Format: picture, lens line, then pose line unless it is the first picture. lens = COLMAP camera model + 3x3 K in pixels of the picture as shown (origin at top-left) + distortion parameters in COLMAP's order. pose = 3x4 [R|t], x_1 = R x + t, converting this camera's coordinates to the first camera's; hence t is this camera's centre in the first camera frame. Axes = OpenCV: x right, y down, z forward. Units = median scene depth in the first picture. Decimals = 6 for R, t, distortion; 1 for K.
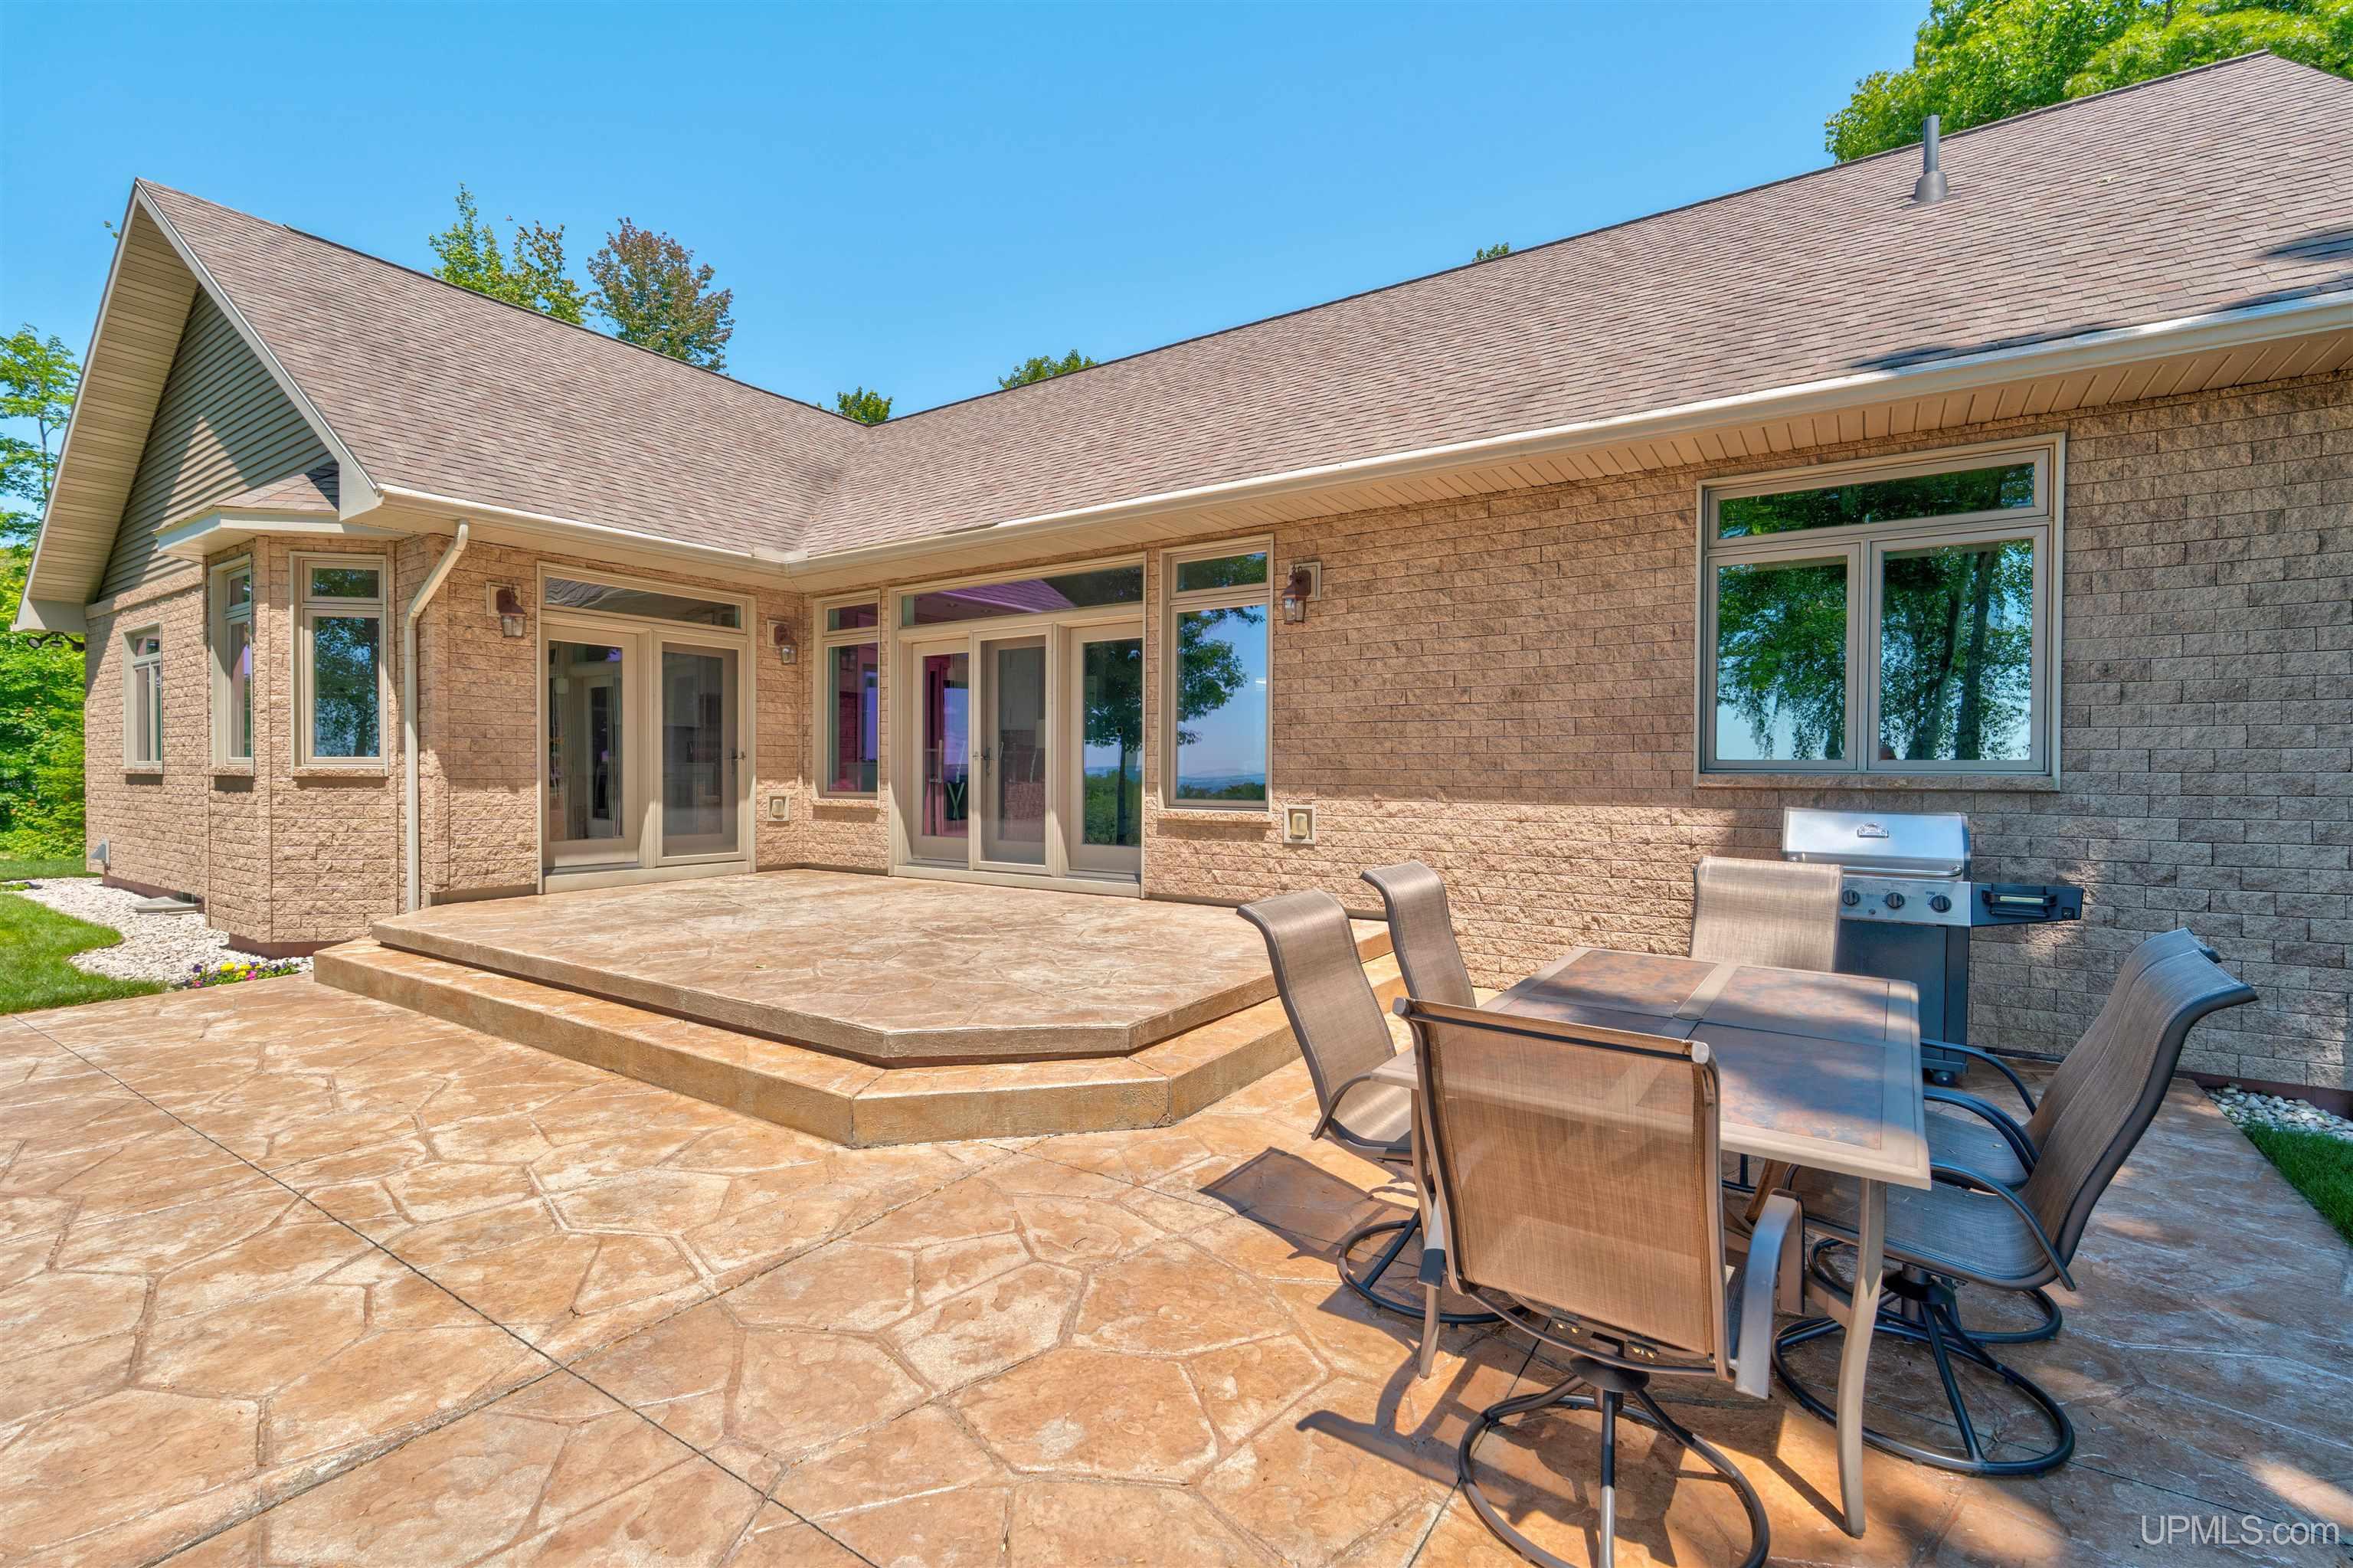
lens RADIAL K [[1045.2, 0, 1176.5], [0, 1045.2, 784.0], [0, 0, 1]] dist [-0.003969, 0.000200]
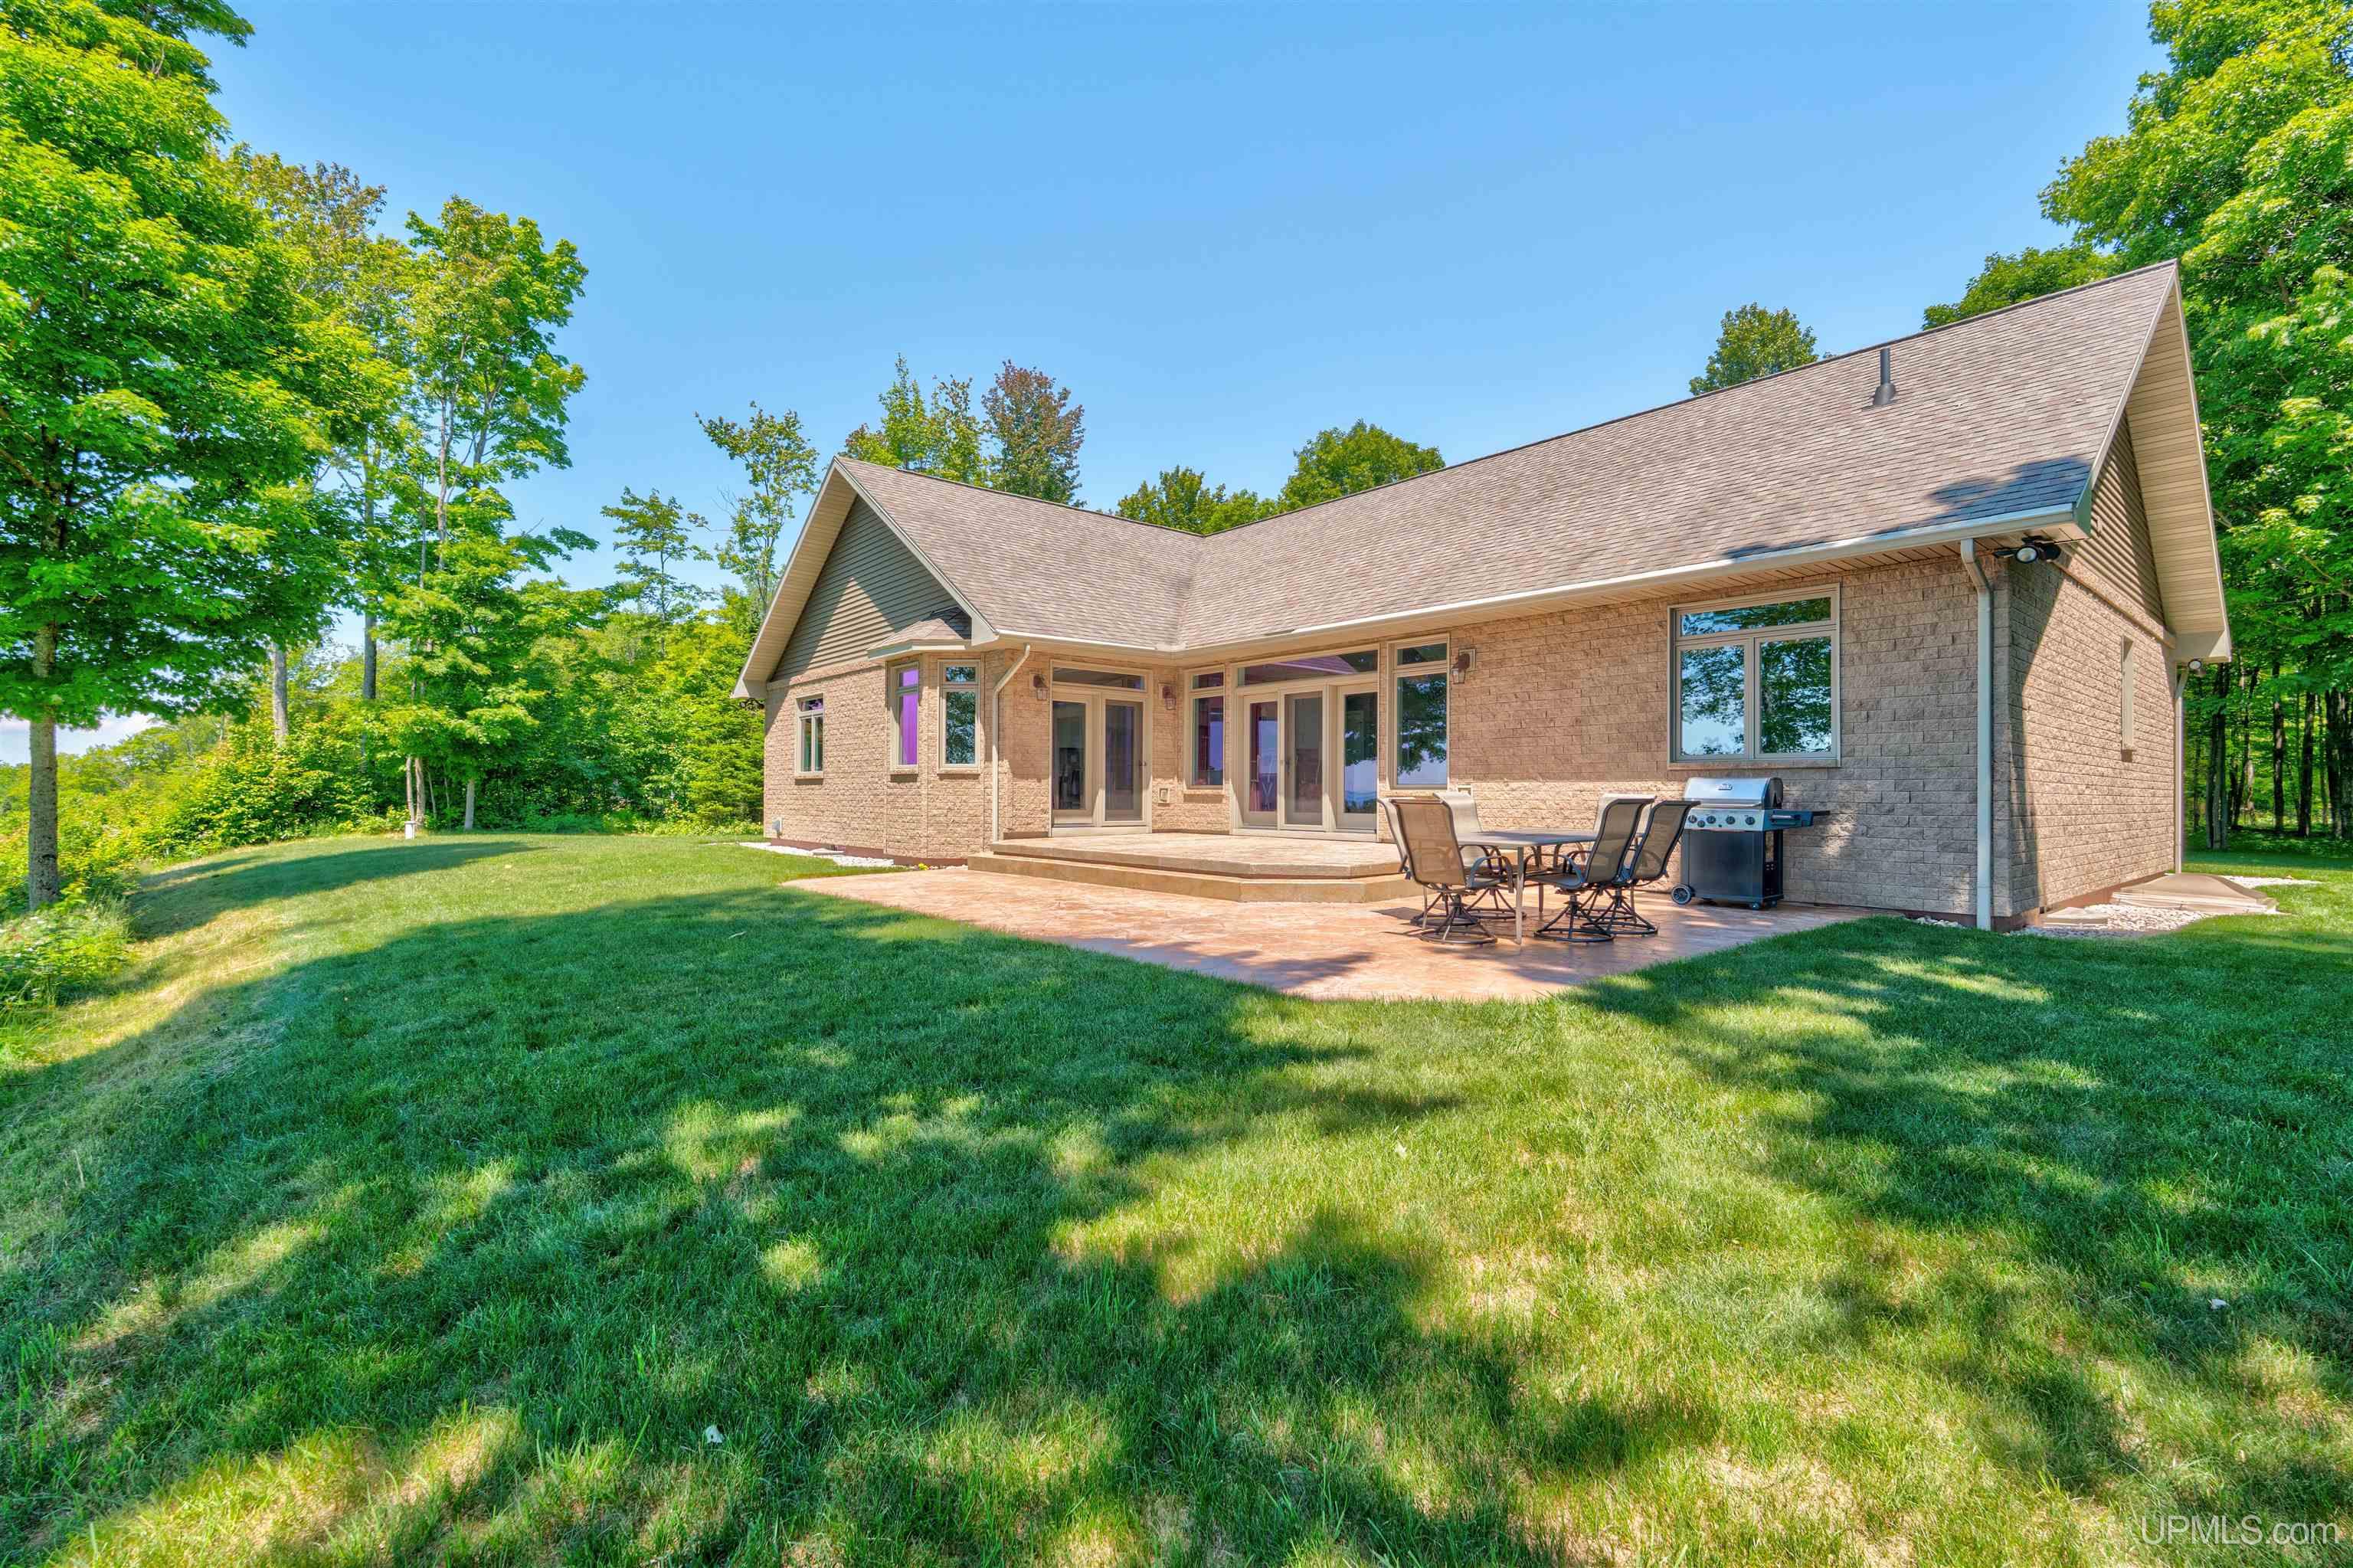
lens RADIAL K [[1045.2, 0, 1176.5], [0, 1045.2, 784.0], [0, 0, 1]] dist [-0.003969, 0.000200]
pose [[0.961219, -0.002069, -0.275778, 0.110555], [-0.005012, 0.999676, -0.024969, 0.051436], [0.275740, 0.025382, 0.960897, -0.668267]]
